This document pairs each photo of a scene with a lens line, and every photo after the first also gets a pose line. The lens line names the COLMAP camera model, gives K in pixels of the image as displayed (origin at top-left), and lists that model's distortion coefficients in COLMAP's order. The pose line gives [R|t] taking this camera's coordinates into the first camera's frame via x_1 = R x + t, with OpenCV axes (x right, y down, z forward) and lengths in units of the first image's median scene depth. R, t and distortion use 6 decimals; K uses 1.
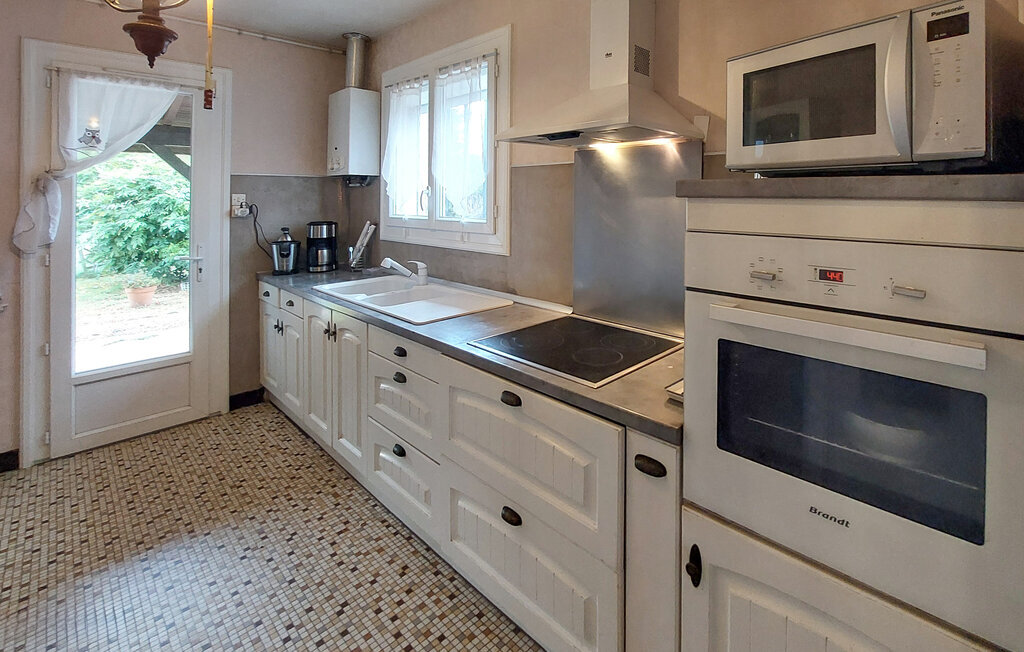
lens RADIAL K [[455.9, 0, 513.0], [0, 455.9, 196.1], [0, 0, 1]] dist [-0.001174, -0.000145]
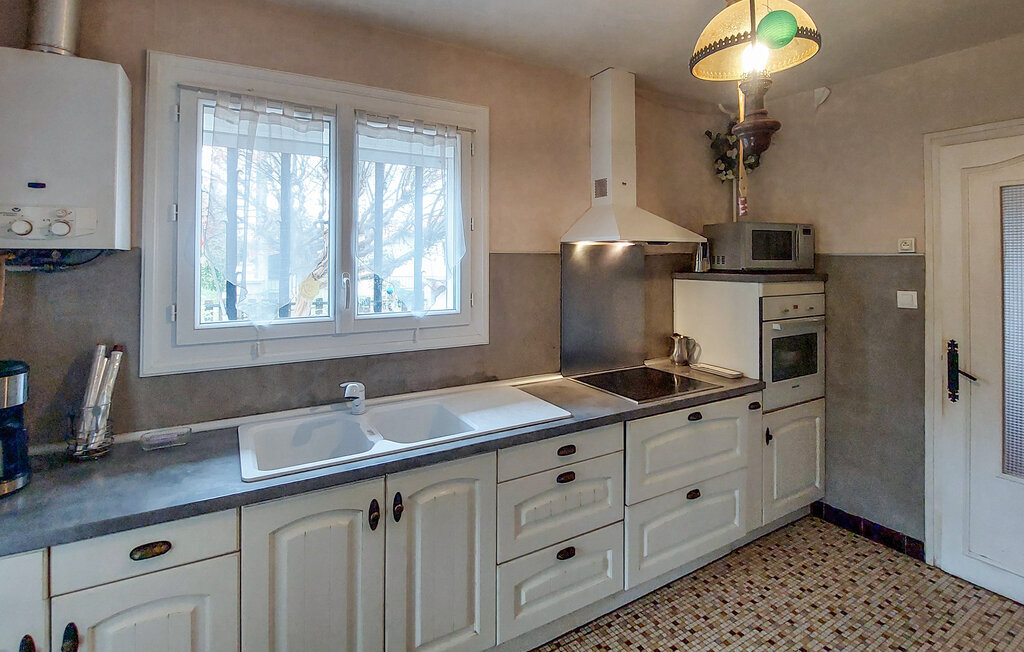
lens RADIAL K [[517.7, 0, 515.4], [0, 517.7, 256.4], [0, 0, 1]] dist [-0.000100, -0.000114]
pose [[0.256185, 0.002275, 0.966625, -1.333612], [0.002200, 0.999993, -0.002937, -0.065671], [-0.966625, 0.002879, 0.256178, 0.821804]]
